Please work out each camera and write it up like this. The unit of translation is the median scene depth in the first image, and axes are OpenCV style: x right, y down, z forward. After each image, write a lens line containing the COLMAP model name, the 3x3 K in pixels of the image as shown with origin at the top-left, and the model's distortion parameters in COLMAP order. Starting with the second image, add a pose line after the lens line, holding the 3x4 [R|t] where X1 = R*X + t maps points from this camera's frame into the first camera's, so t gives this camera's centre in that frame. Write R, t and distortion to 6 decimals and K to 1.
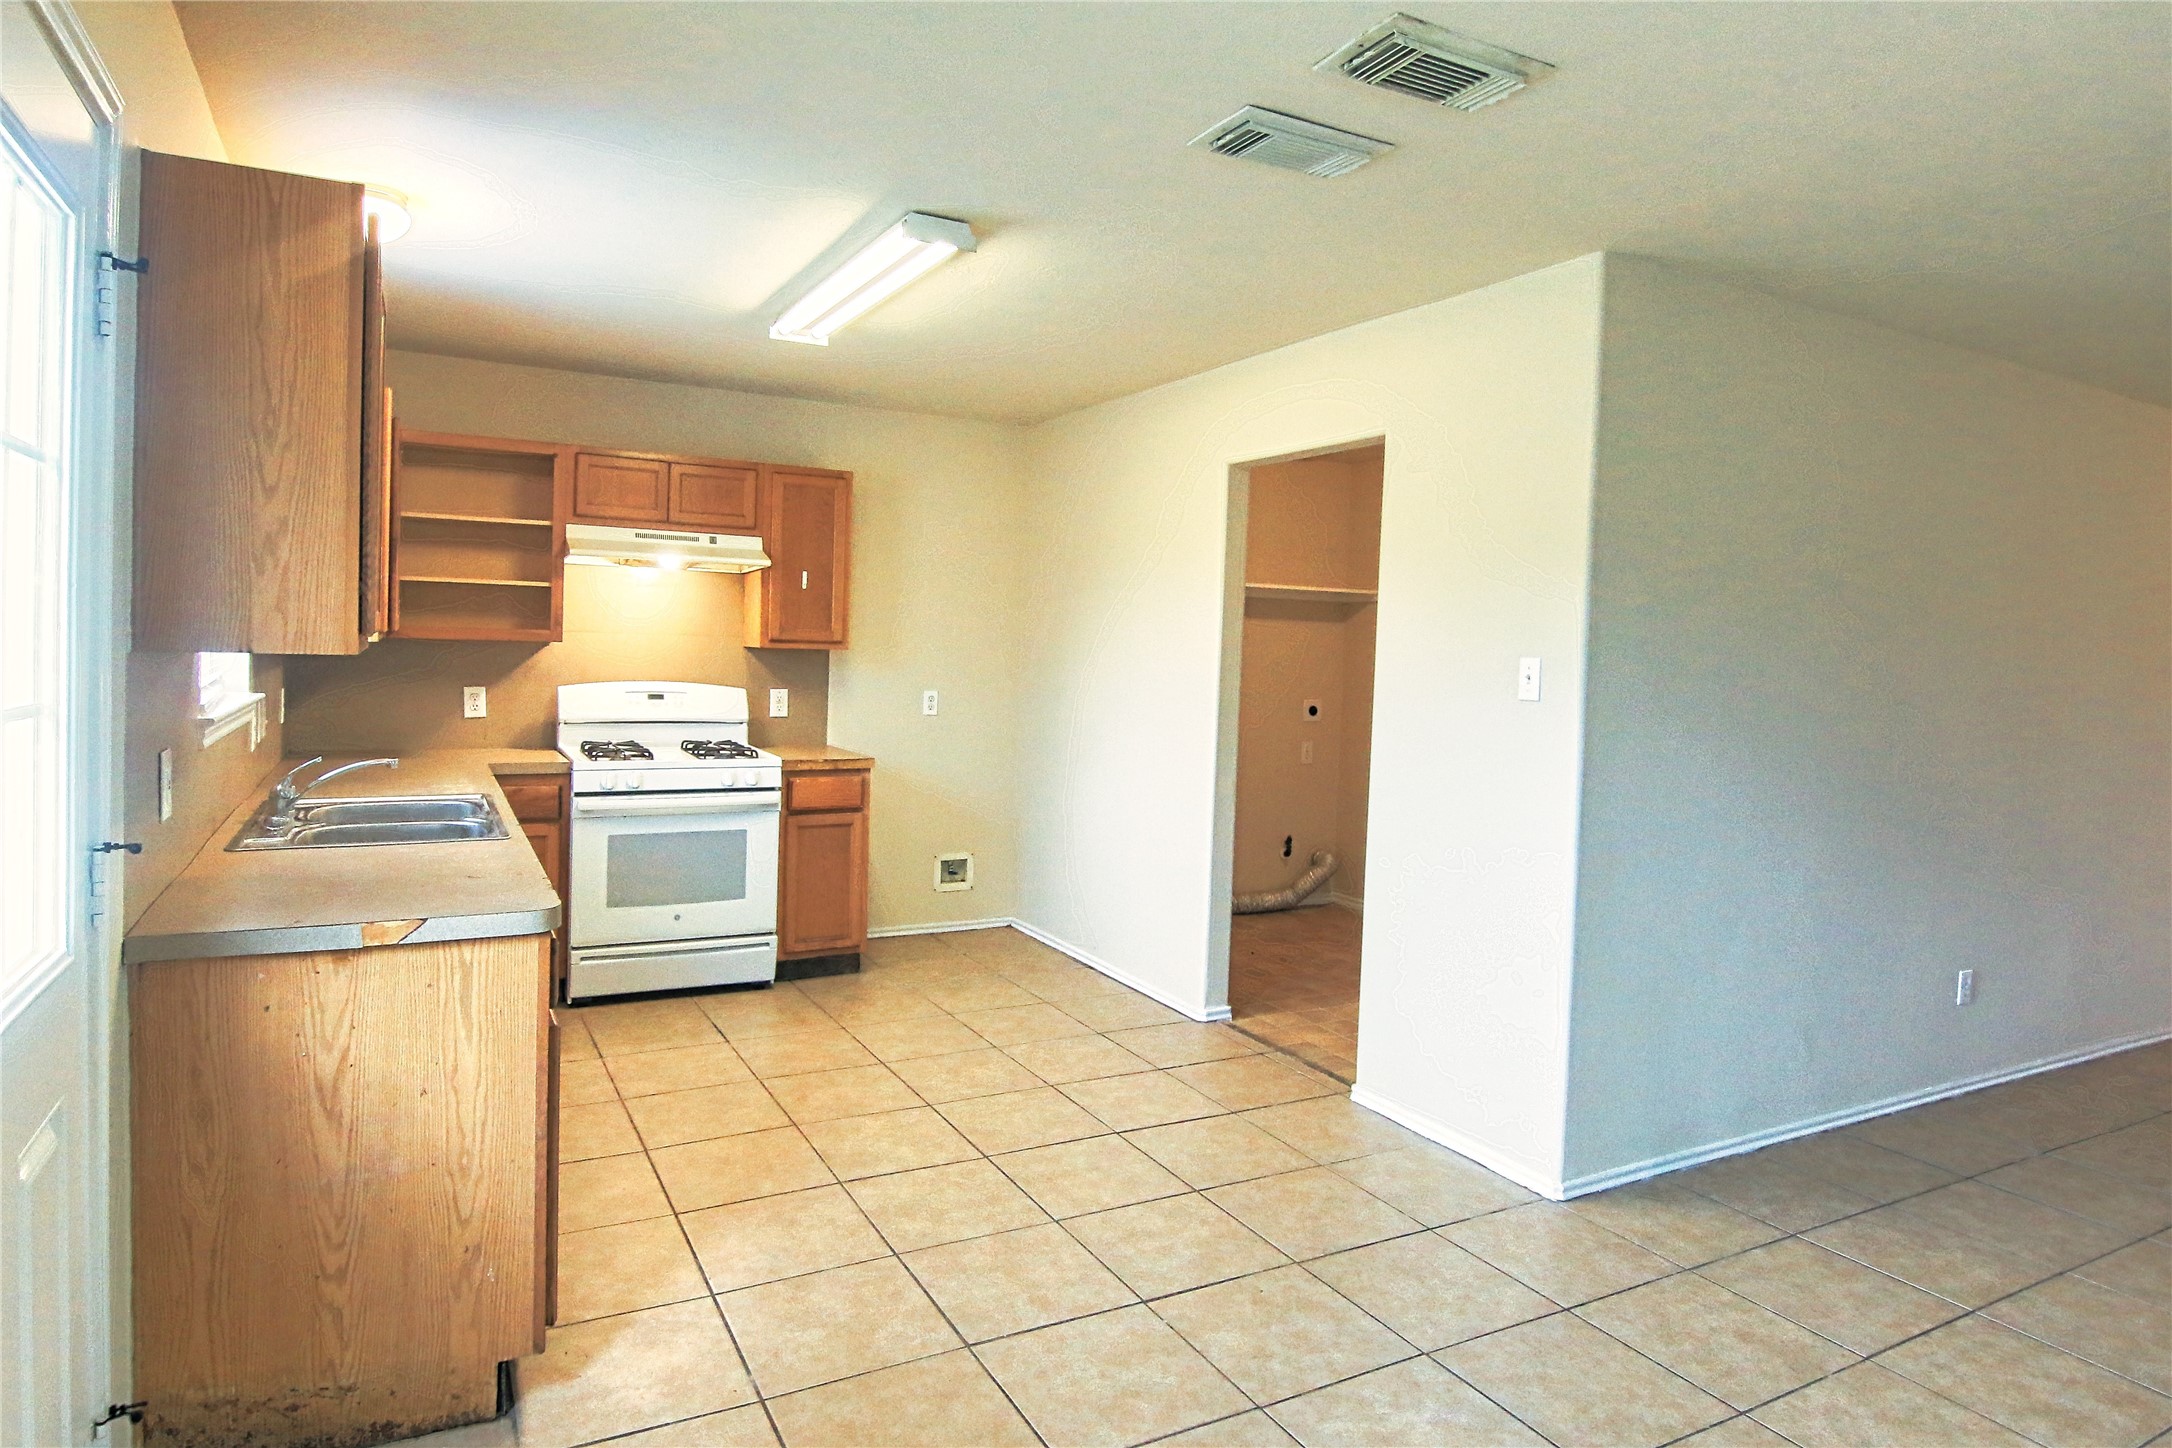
lens RADIAL K [[1256.7, 0, 1096.3], [0, 1256.7, 691.2], [0, 0, 1]] dist [-0.004200, -0.009685]
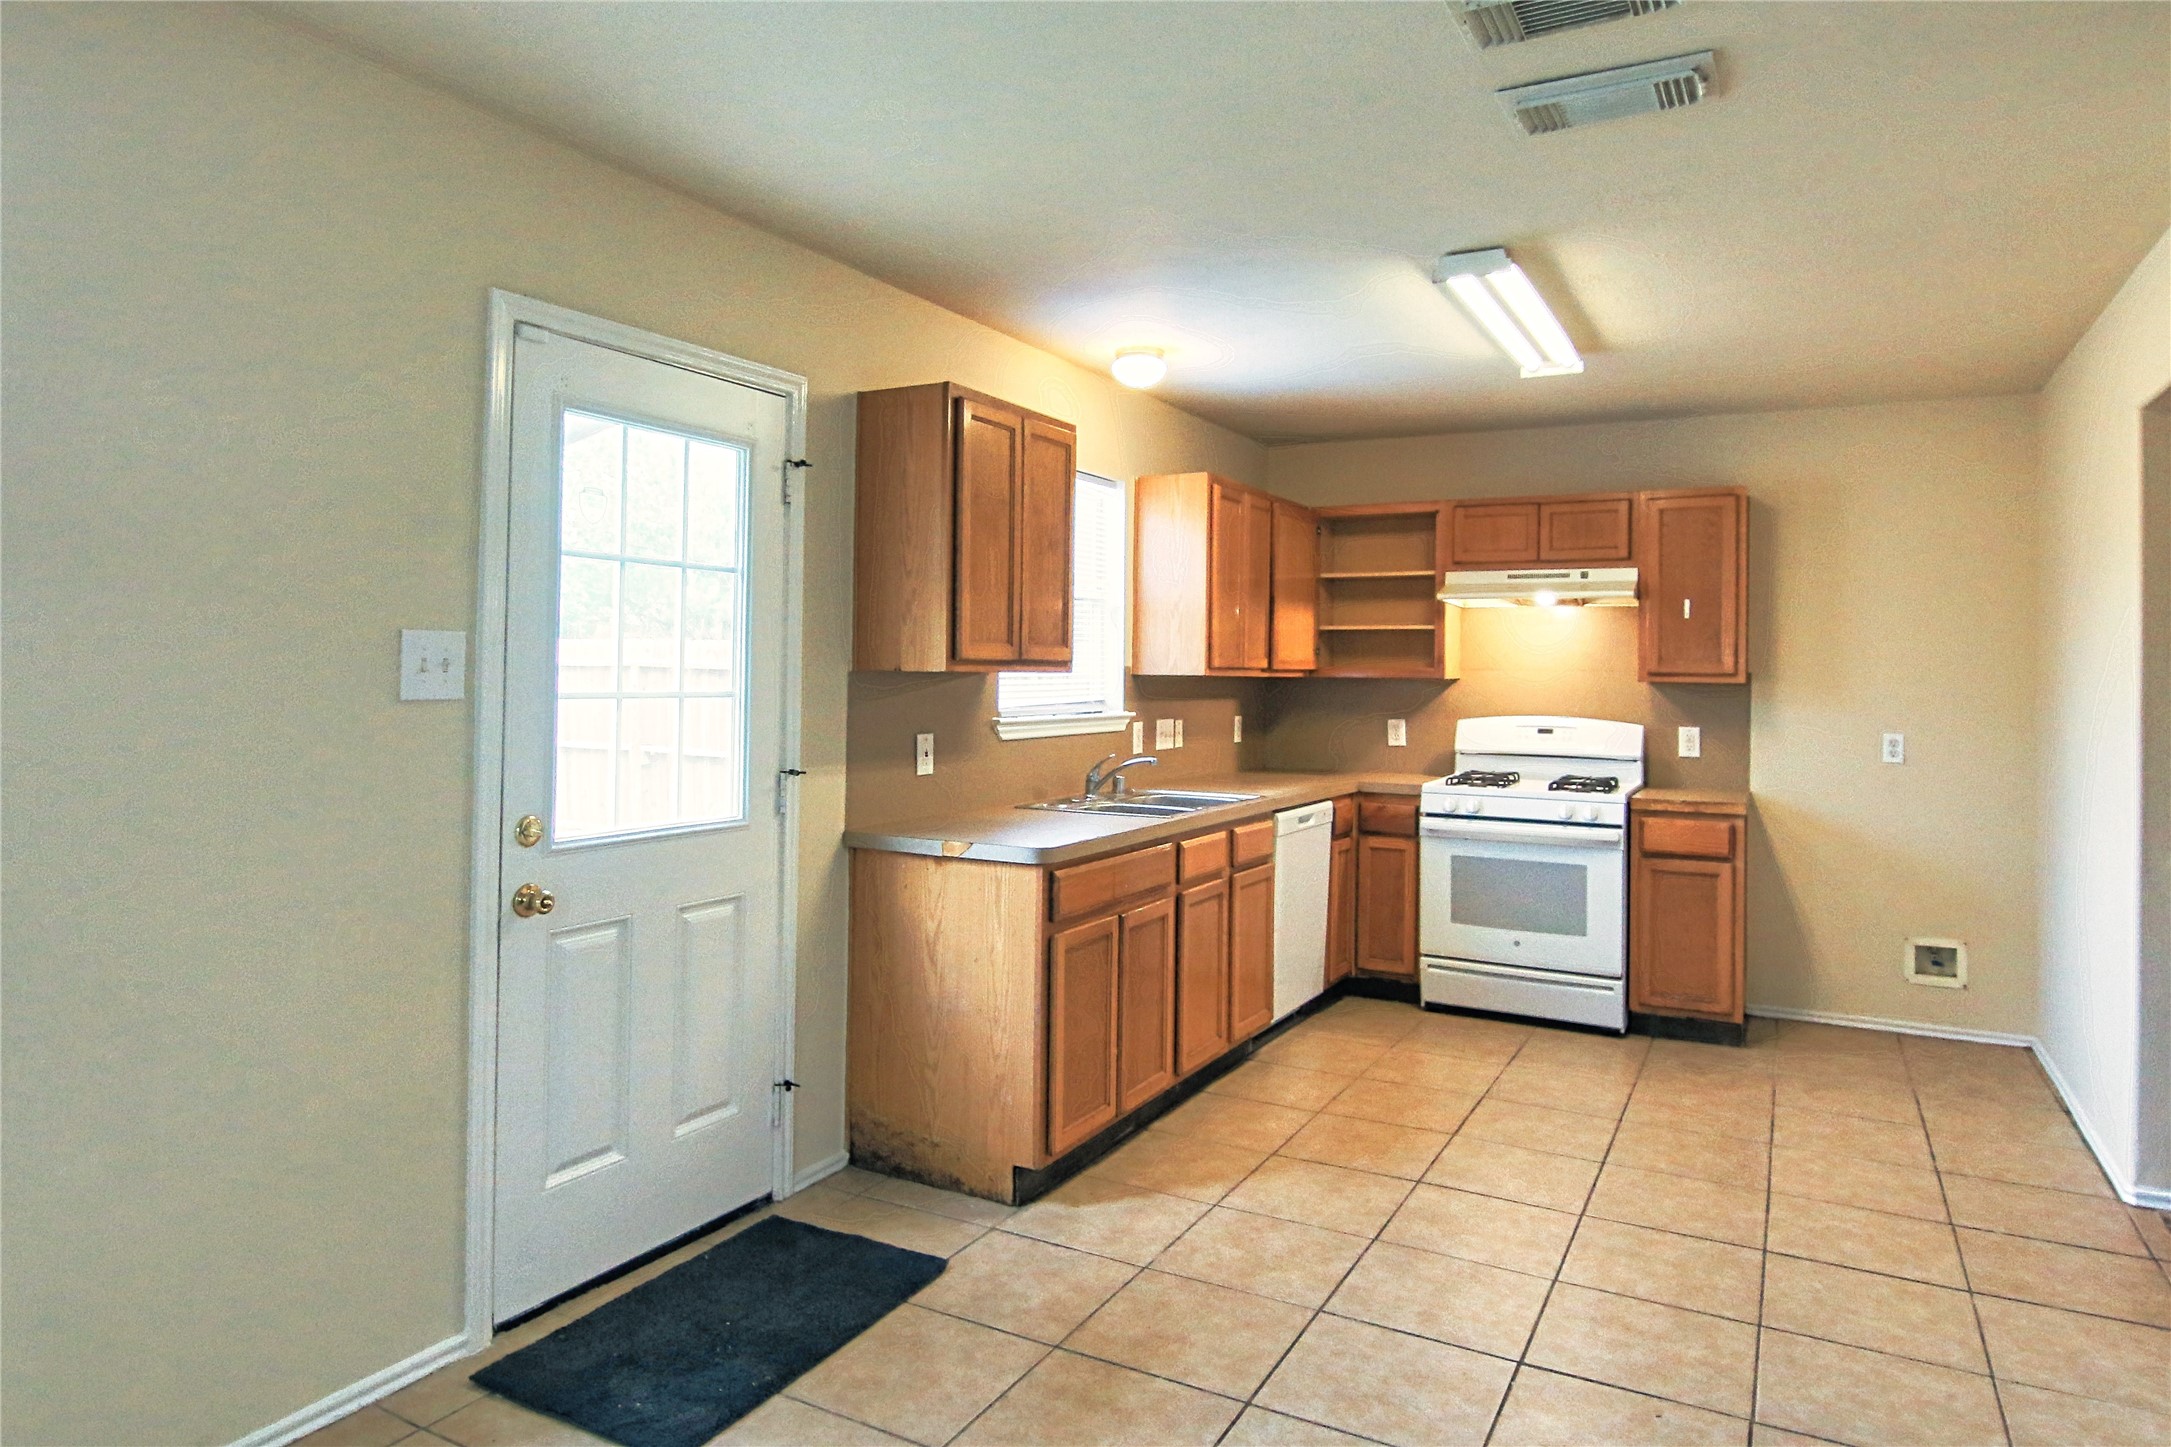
lens RADIAL K [[1342.1, 0, 1075.5], [0, 1342.1, 651.2], [0, 0, 1]] dist [0.000379, -0.009914]
pose [[0.537490, -0.036794, -0.842467, 0.400836], [-0.029072, 0.997645, -0.062119, 0.020101], [0.842769, 0.057880, 0.535155, 0.094042]]
